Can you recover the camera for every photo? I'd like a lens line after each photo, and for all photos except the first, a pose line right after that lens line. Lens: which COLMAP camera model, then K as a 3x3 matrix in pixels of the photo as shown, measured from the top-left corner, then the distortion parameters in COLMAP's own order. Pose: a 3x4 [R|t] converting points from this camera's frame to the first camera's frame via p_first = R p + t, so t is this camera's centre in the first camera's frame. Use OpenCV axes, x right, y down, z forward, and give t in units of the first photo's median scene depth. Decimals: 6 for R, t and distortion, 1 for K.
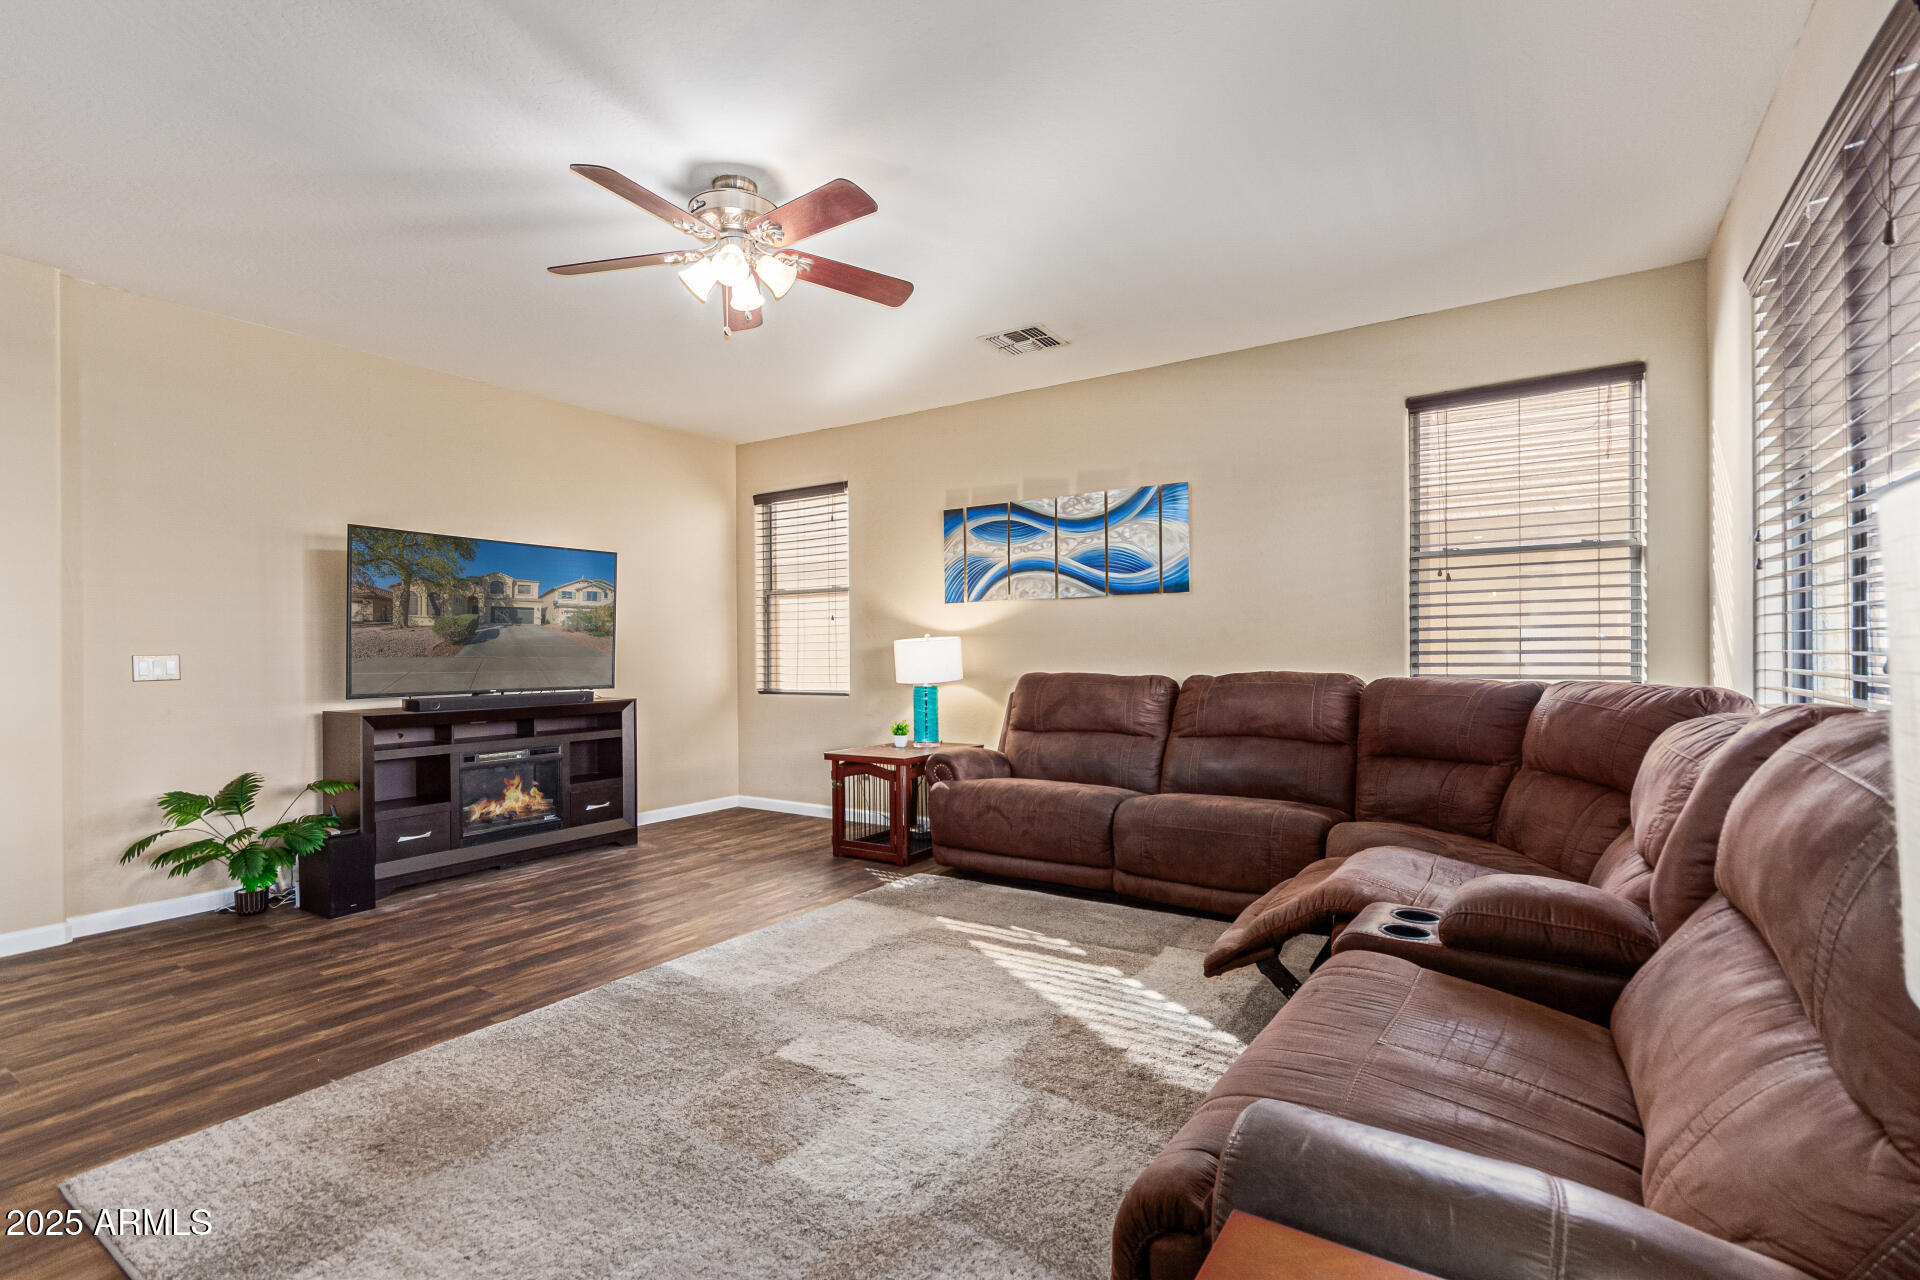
lens RADIAL K [[882.7, 0, 979.8], [0, 882.7, 651.9], [0, 0, 1]] dist [0.004767, 0.000972]
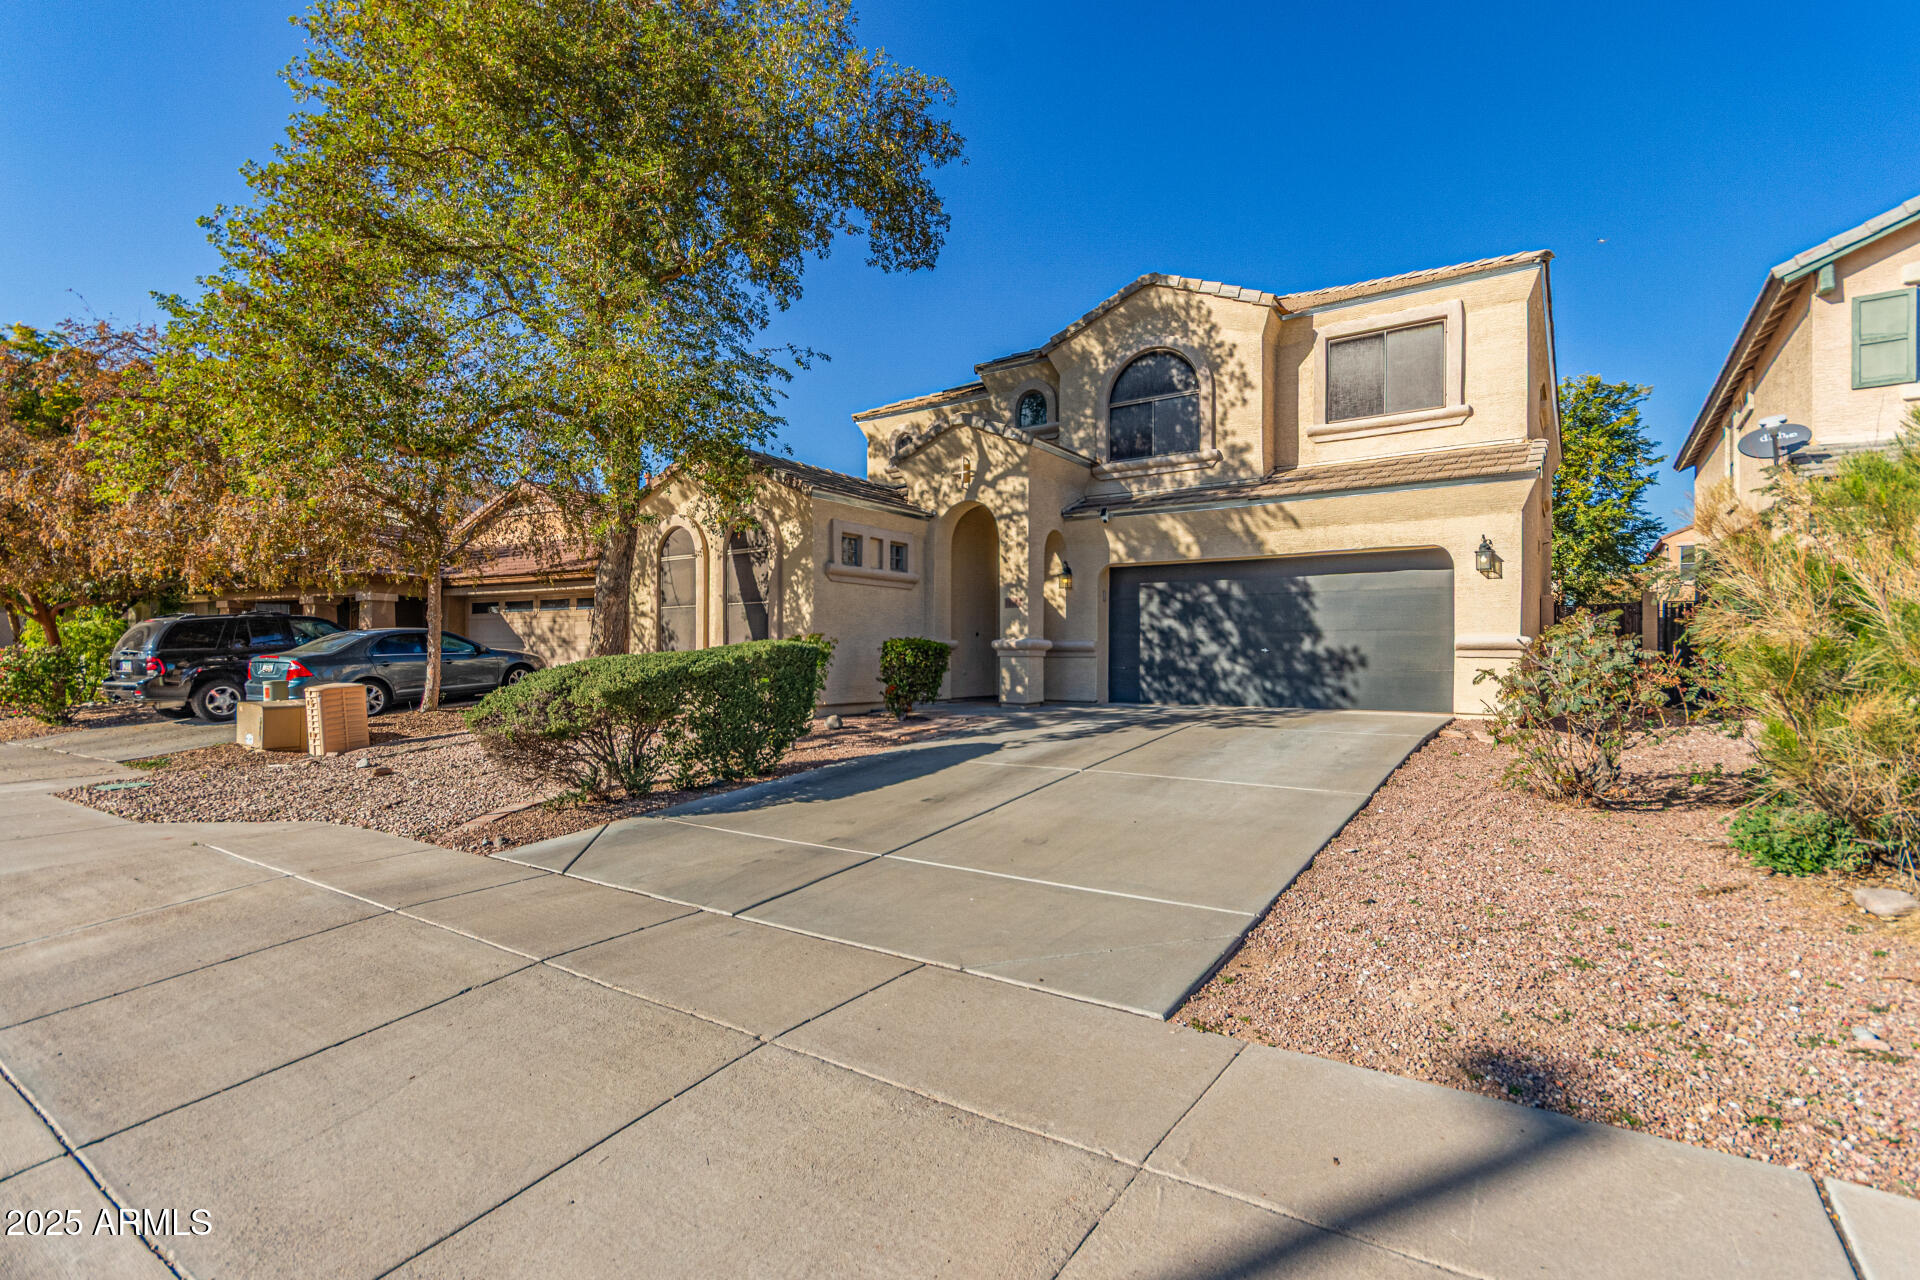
lens RADIAL K [[882.7, 0, 964.6], [0, 882.7, 645.1], [0, 0, 1]] dist [0.004767, 0.000972]
pose [[-0.026008, 0.009951, -0.999612, -0.421910], [0.006048, 0.999934, 0.009797, -0.041331], [0.999643, -0.005790, -0.026067, 0.979070]]
